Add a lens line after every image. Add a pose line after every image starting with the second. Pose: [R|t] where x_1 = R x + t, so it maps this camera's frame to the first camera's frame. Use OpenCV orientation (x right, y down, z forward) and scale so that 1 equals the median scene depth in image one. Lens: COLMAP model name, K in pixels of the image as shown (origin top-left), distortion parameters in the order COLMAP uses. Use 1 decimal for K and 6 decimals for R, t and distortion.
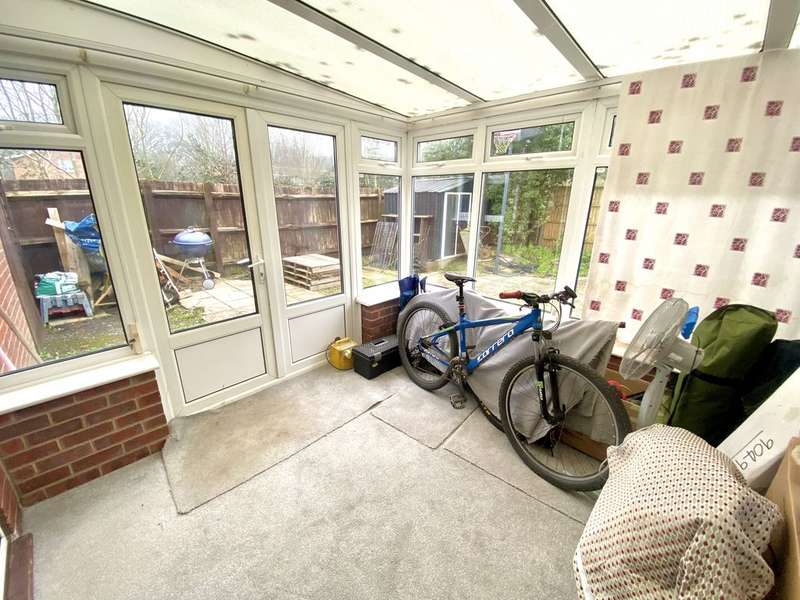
lens RADIAL K [[326.8, 0, 398.4], [0, 326.8, 300.2], [0, 0, 1]] dist [0.031410, -0.023981]
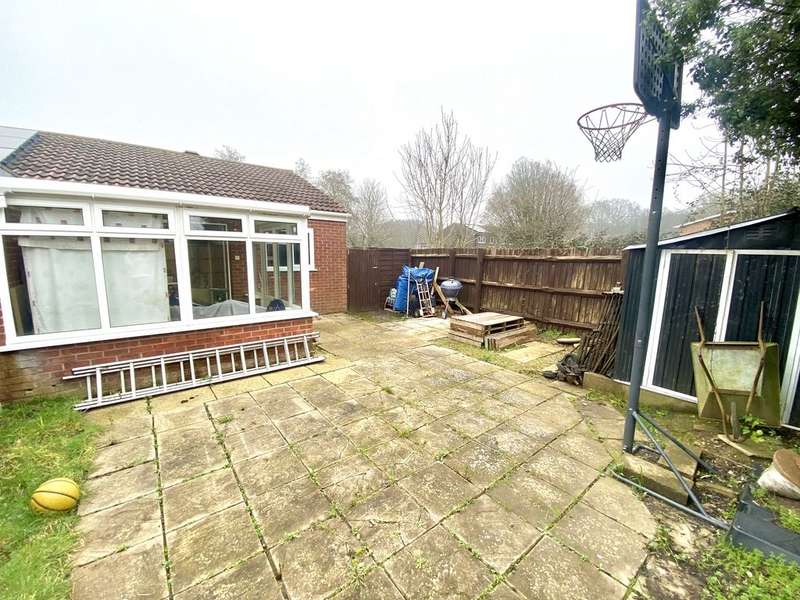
lens RADIAL K [[326.8, 0, 398.4], [0, 326.8, 300.2], [0, 0, 1]] dist [0.031410, -0.023981]
pose [[-0.139378, 0.135183, -0.980968, 0.786841], [-0.301319, 0.937872, 0.172057, -0.270950], [0.943282, 0.319566, -0.089986, 0.826558]]
